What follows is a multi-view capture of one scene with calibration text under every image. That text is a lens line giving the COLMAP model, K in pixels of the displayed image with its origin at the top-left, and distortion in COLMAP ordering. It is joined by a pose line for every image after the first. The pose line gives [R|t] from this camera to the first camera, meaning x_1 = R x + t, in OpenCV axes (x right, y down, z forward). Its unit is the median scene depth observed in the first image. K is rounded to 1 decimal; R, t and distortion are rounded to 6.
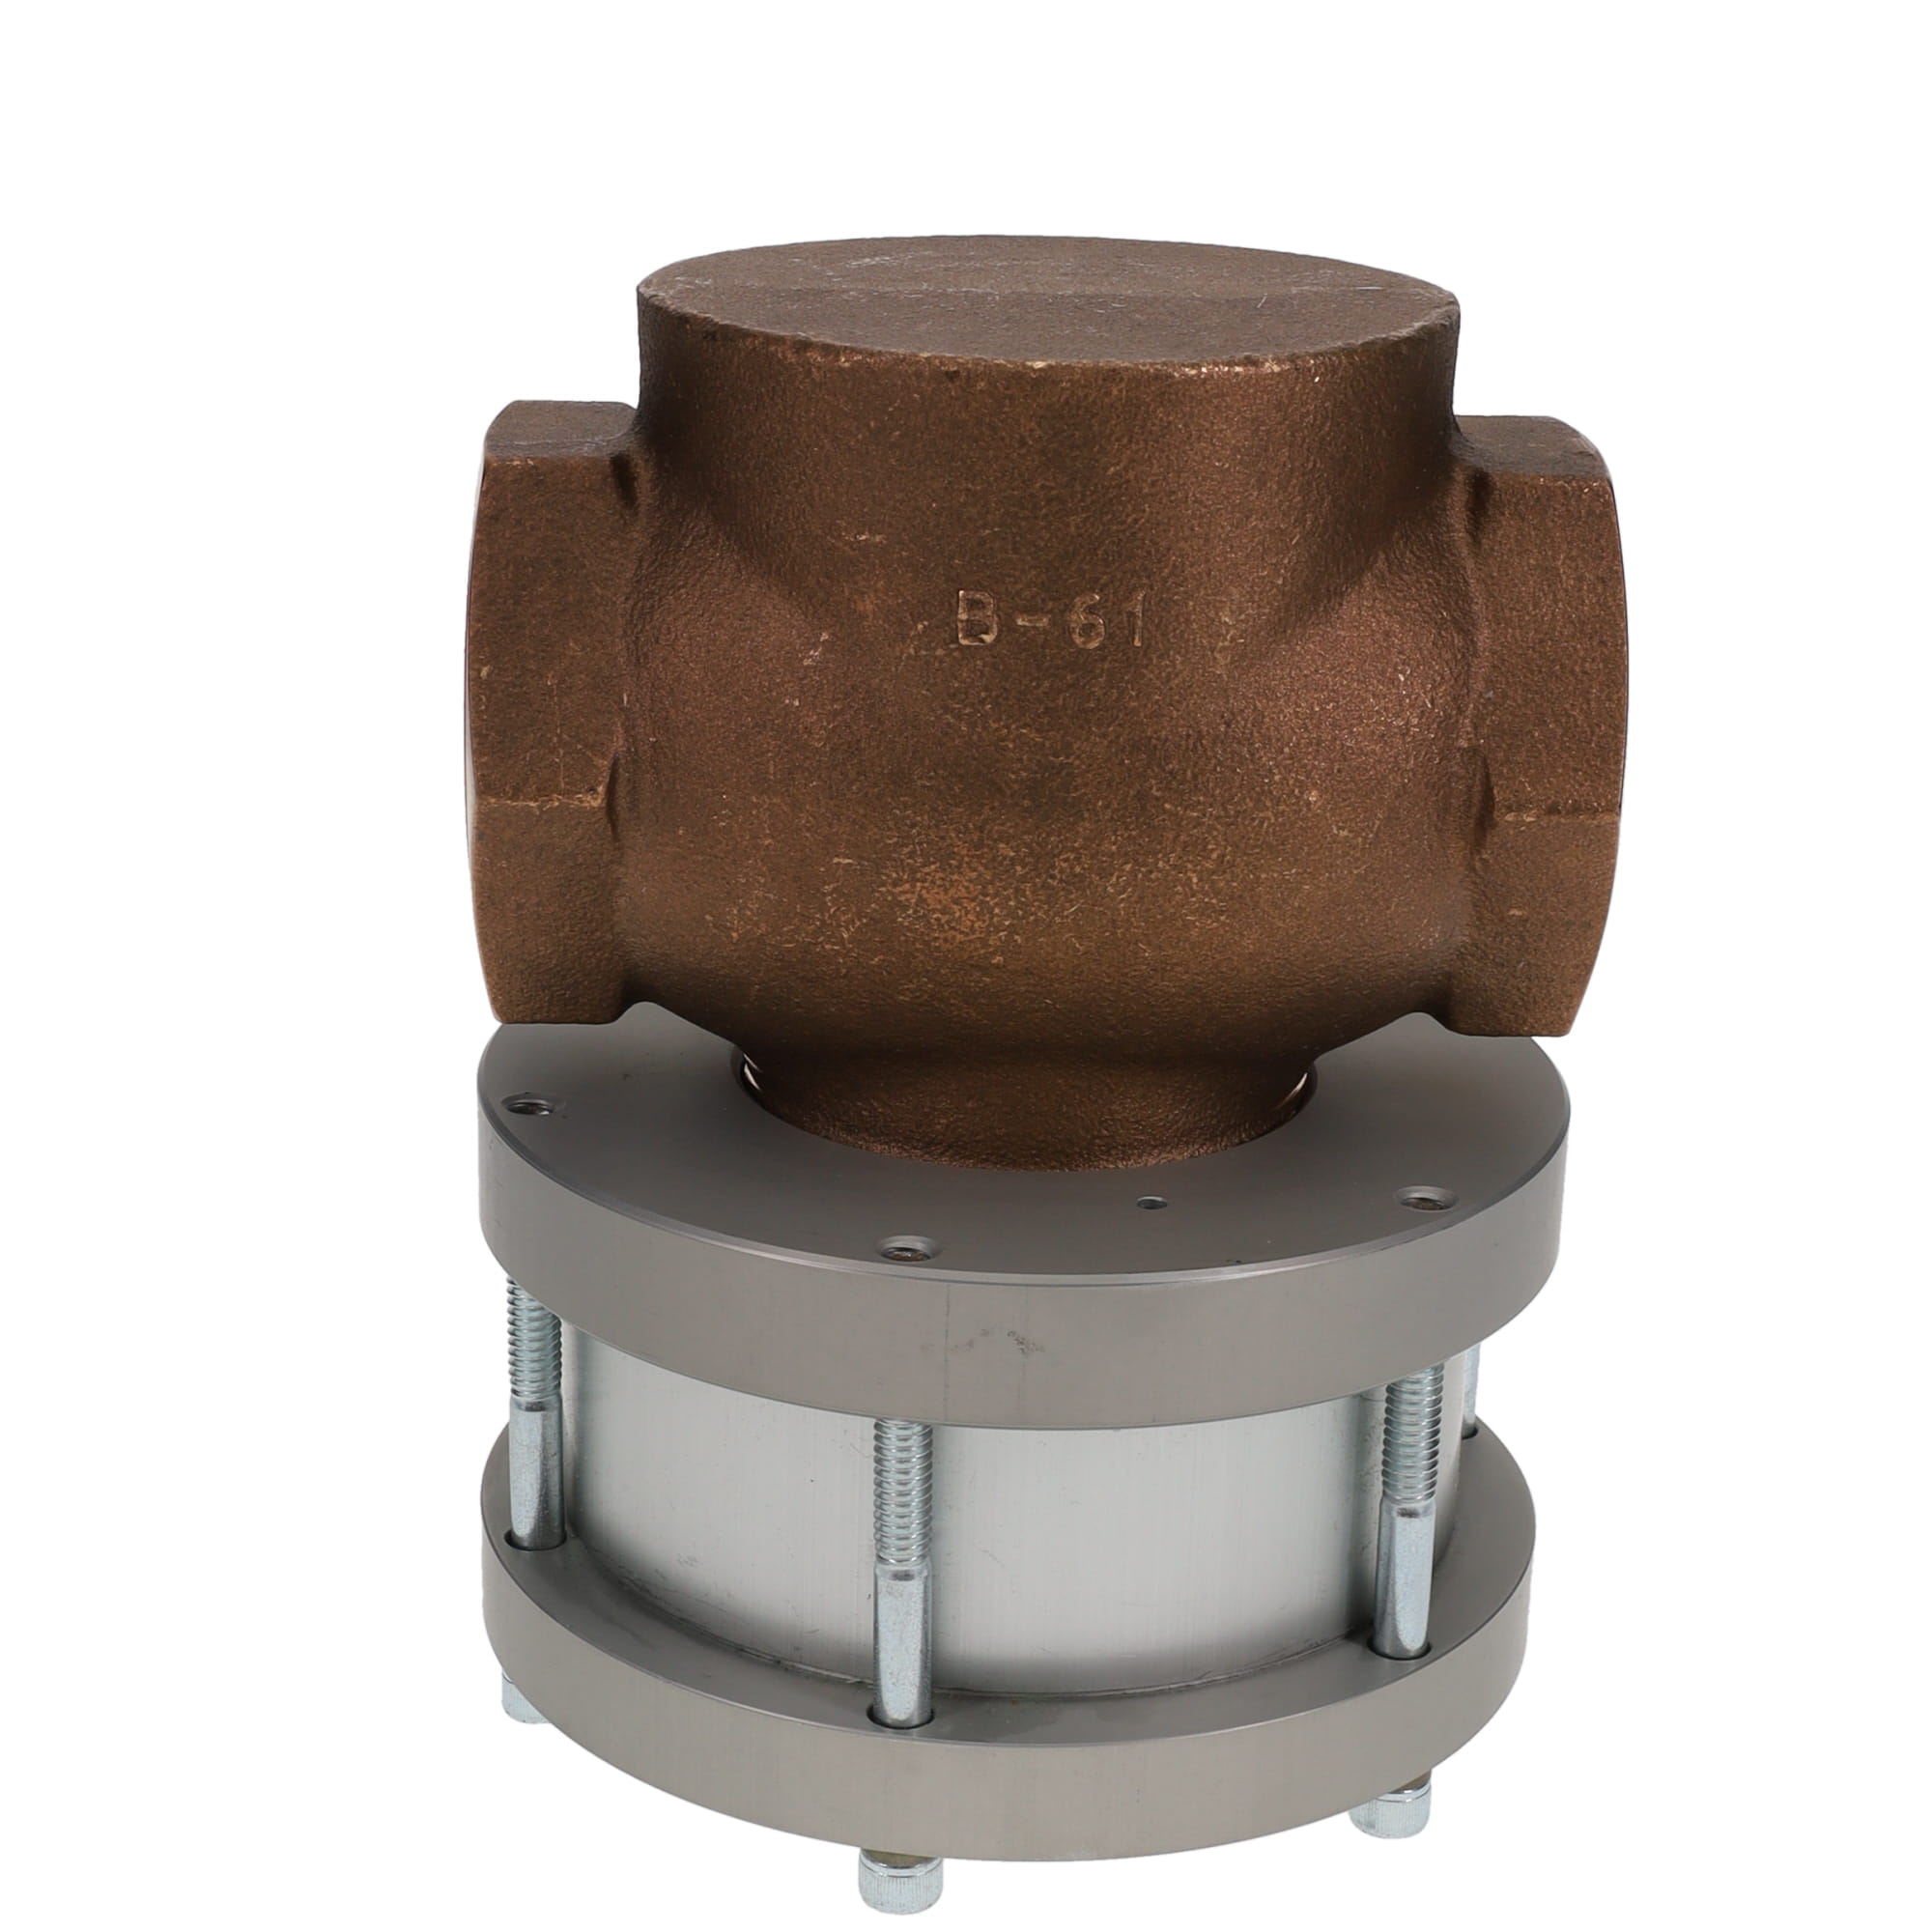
lens RADIAL K [[4022.6, 0, 966.0], [0, 4022.6, 966.0], [0, 0, 1]] dist [-0.048425, -0.300240]
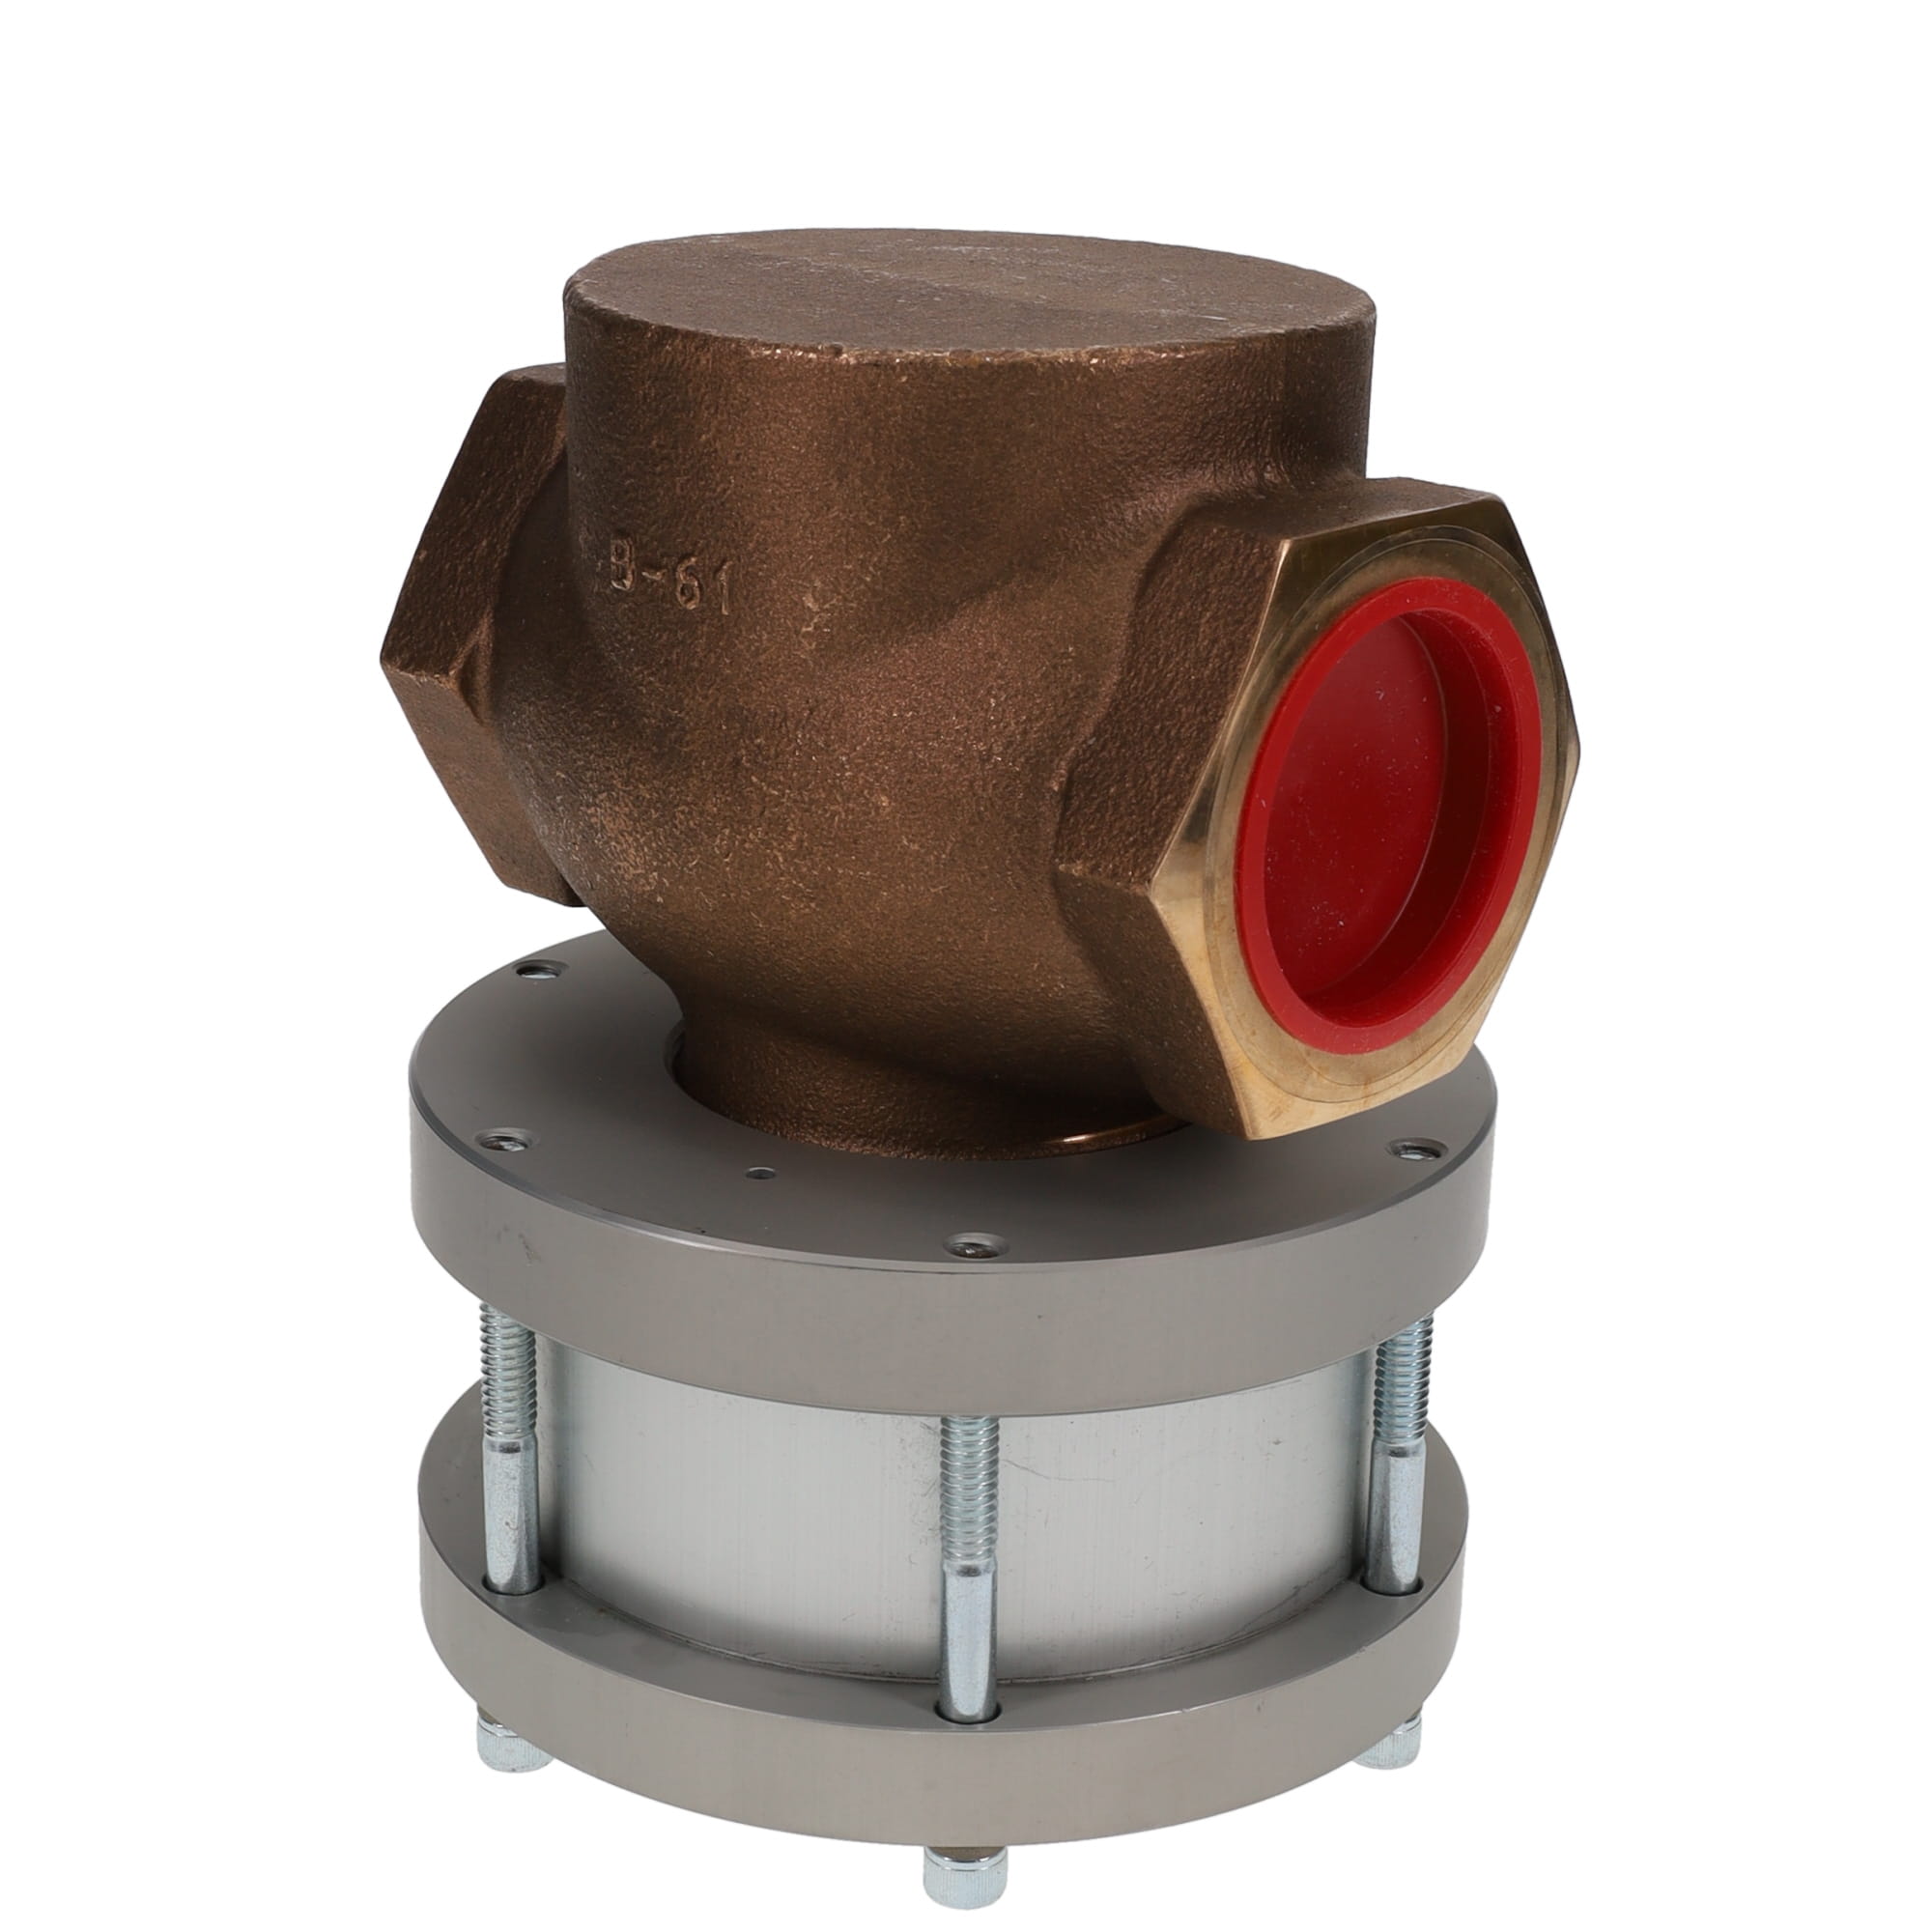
lens RADIAL K [[4022.6, 0, 966.0], [0, 4022.6, 966.0], [0, 0, 1]] dist [-0.048425, -0.300240]
pose [[0.708413, 0.220567, -0.670449, 0.777502], [-0.233927, 0.969599, 0.071809, -0.079269], [0.665905, 0.105966, 0.738473, 0.290813]]
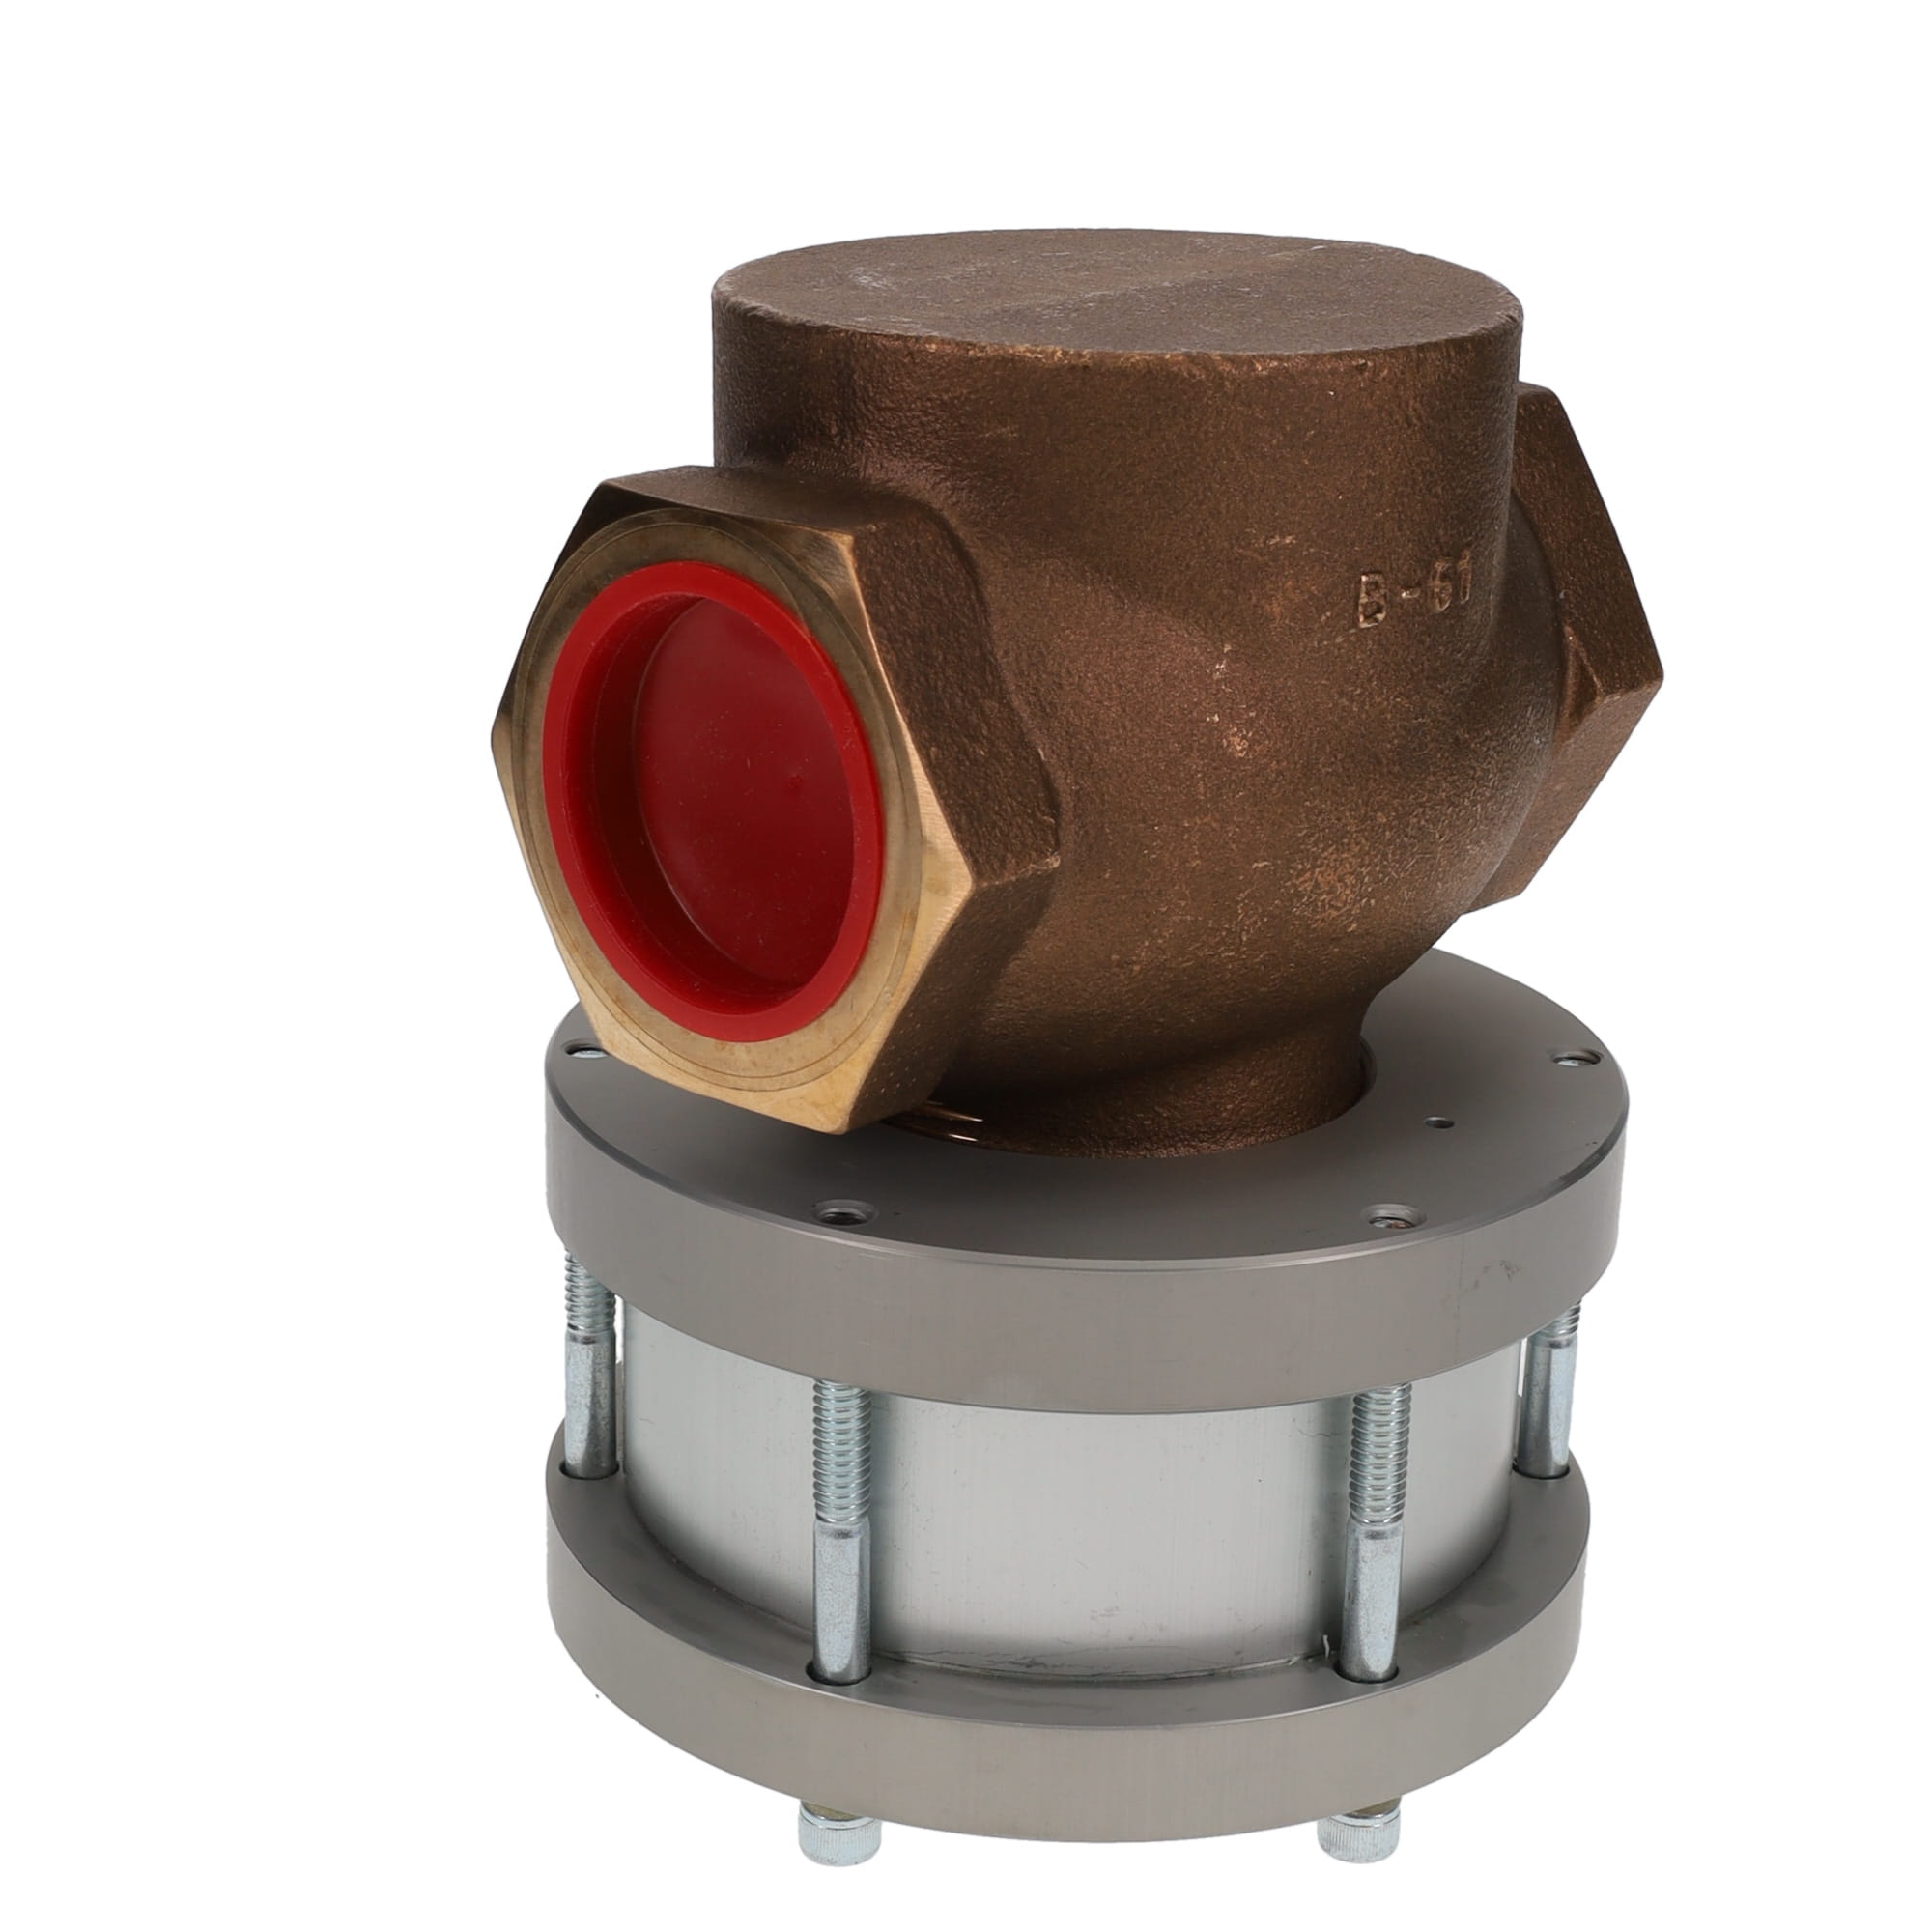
lens RADIAL K [[4022.6, 0, 966.0], [0, 4022.6, 966.0], [0, 0, 1]] dist [-0.048425, -0.300240]
pose [[0.702825, -0.235197, 0.671356, -0.767940], [0.220116, 0.969347, 0.109159, -0.128268], [-0.676451, 0.071057, 0.733052, 0.317043]]
